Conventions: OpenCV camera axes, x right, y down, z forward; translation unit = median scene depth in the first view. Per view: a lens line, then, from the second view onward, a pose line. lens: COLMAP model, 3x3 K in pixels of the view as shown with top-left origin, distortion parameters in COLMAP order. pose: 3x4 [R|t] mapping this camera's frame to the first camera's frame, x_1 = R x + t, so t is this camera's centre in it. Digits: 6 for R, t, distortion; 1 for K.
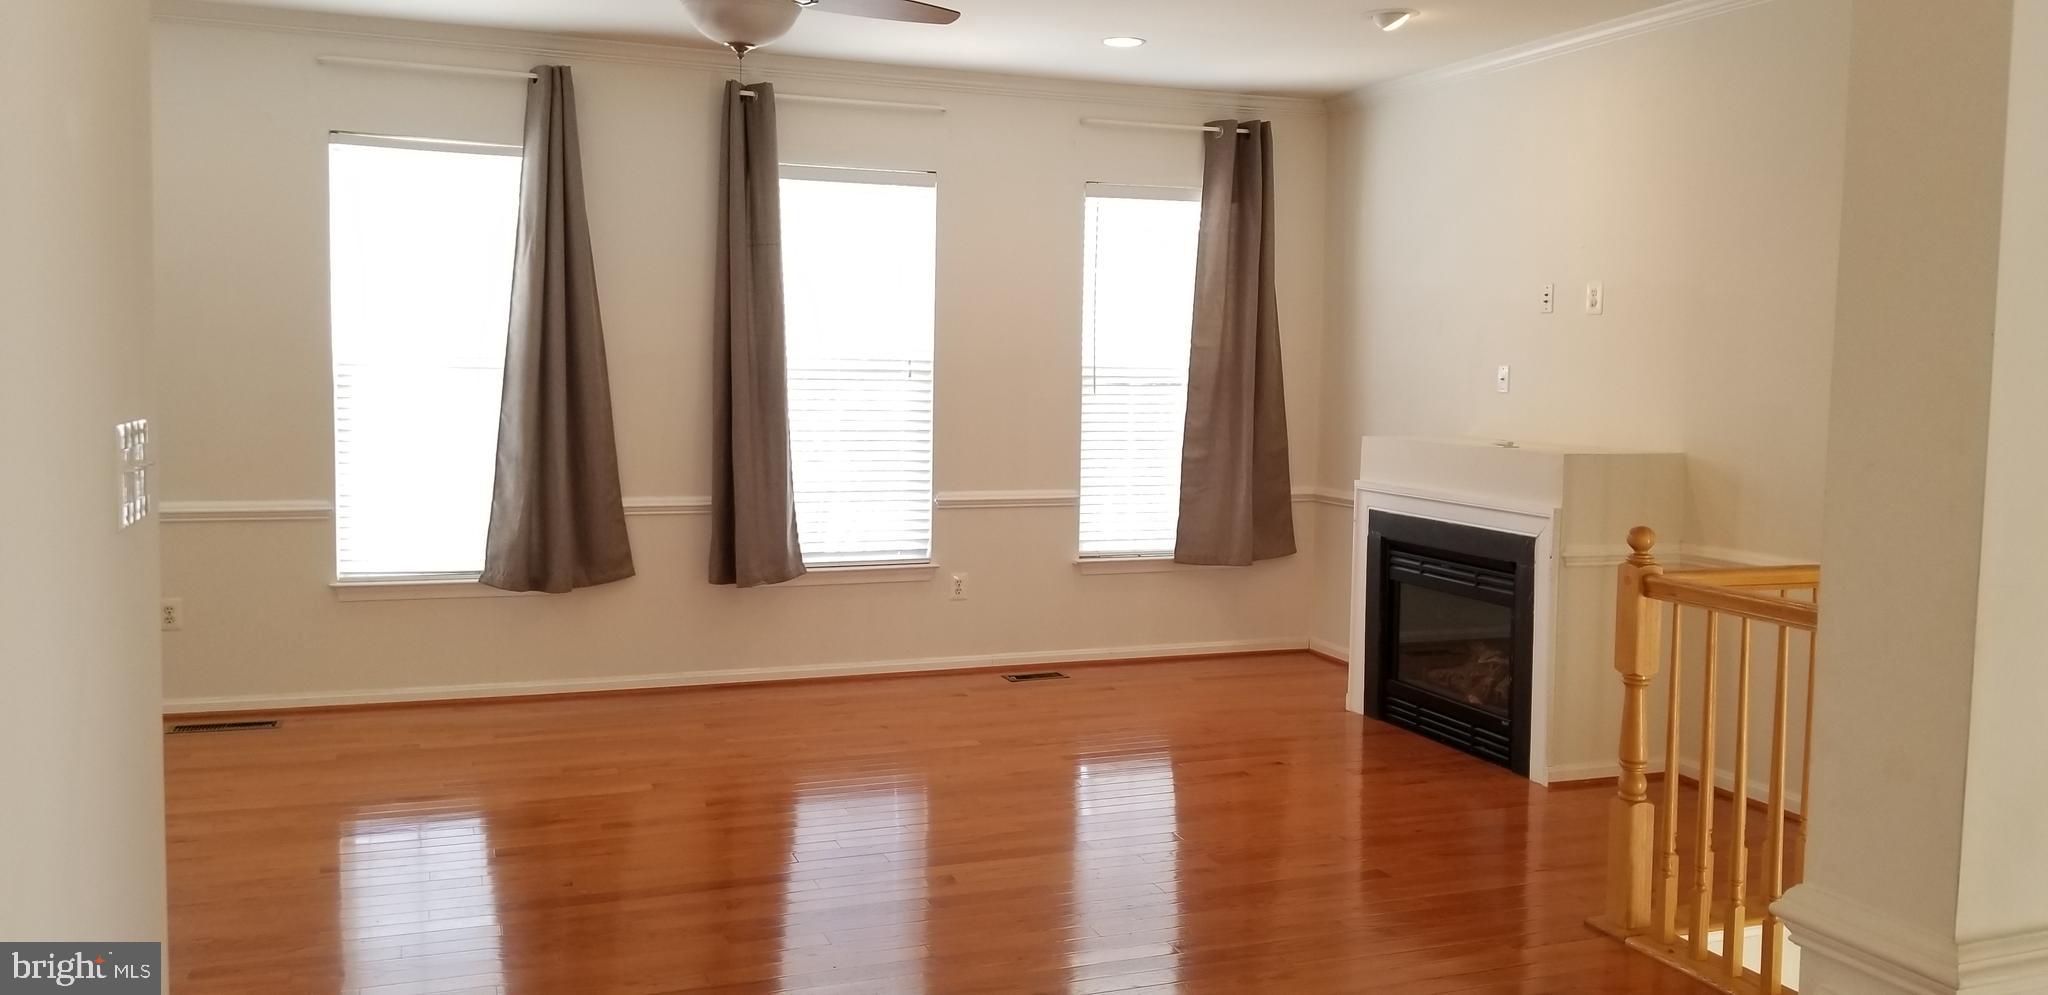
lens RADIAL K [[1593.0, 0, 1042.0], [0, 1593.0, 477.5], [0, 0, 1]] dist [0.092151, -0.162124]
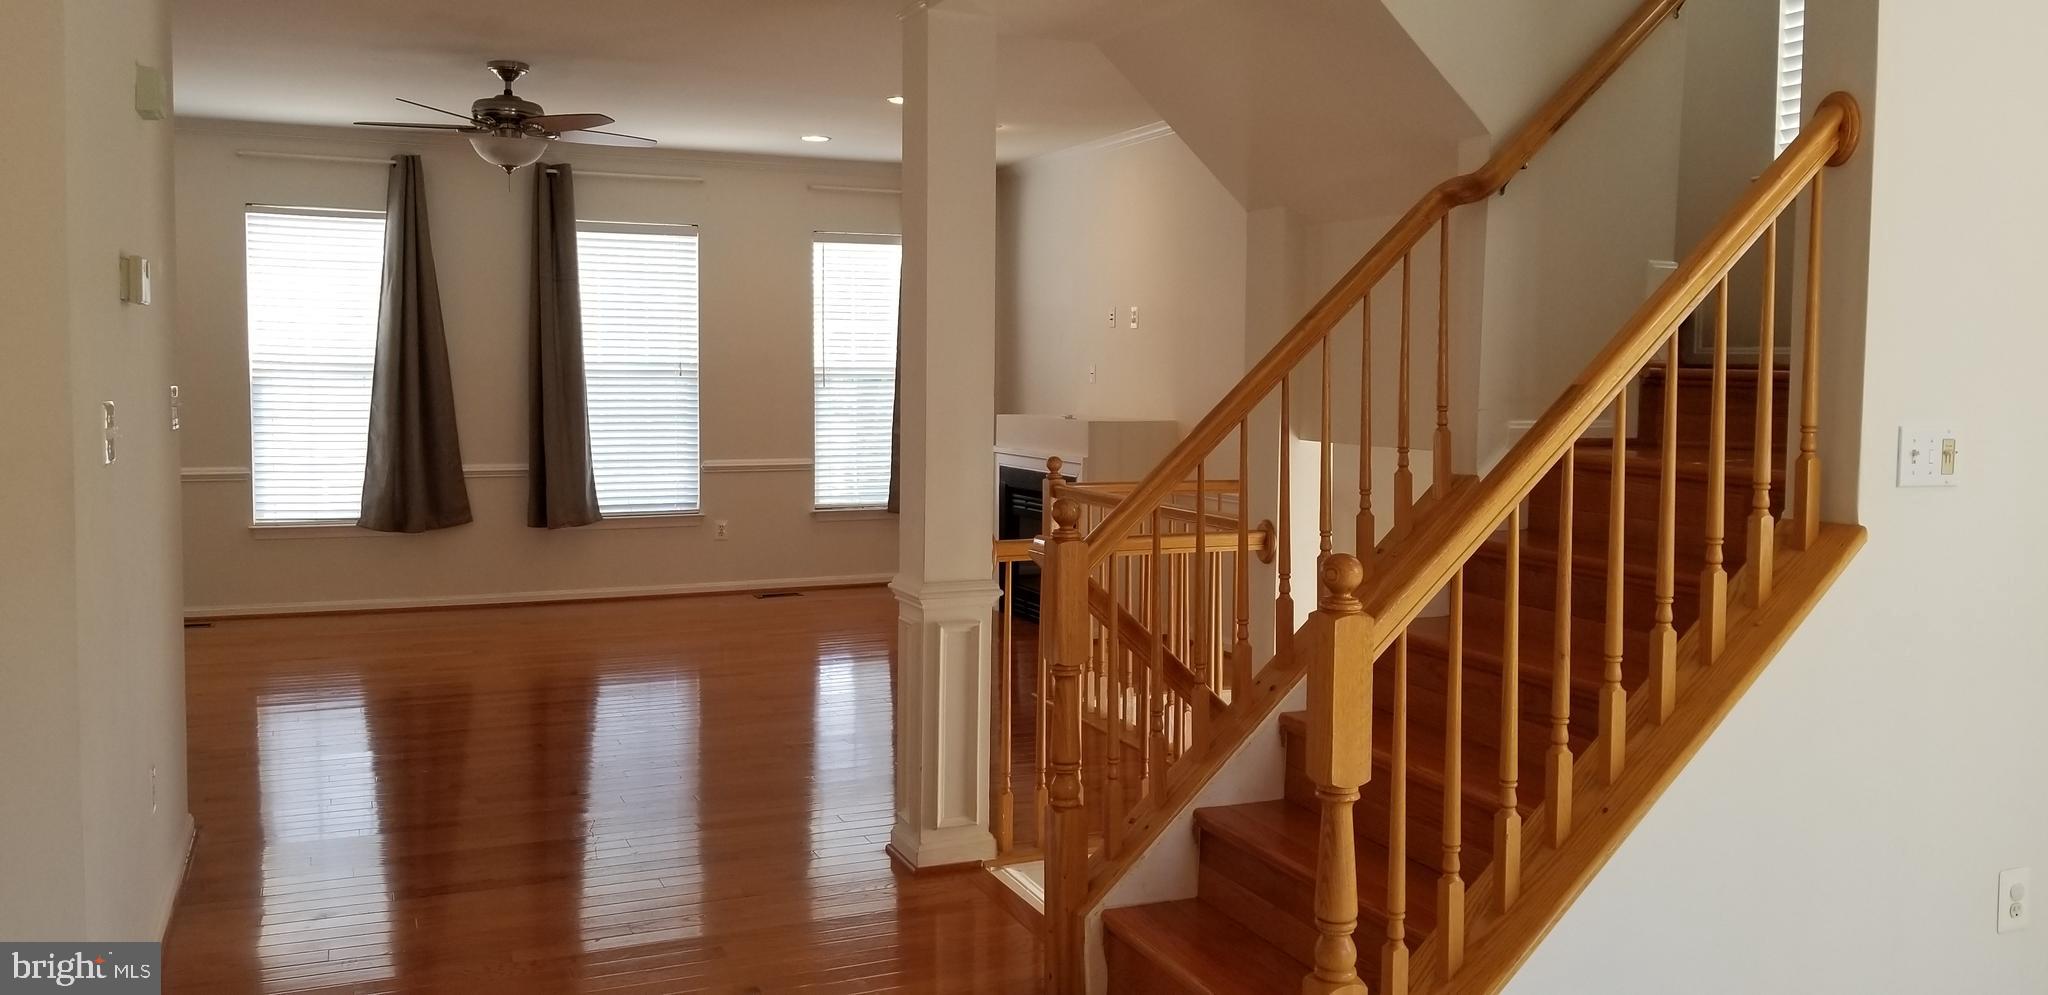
lens RADIAL K [[1593.0, 0, 1016.2], [0, 1593.0, 467.0], [0, 0, 1]] dist [0.092151, -0.162124]
pose [[0.998822, -0.012466, 0.046904, 0.147275], [0.012886, 0.999880, -0.008653, 0.032167], [-0.046791, 0.009247, 0.998862, -0.398097]]
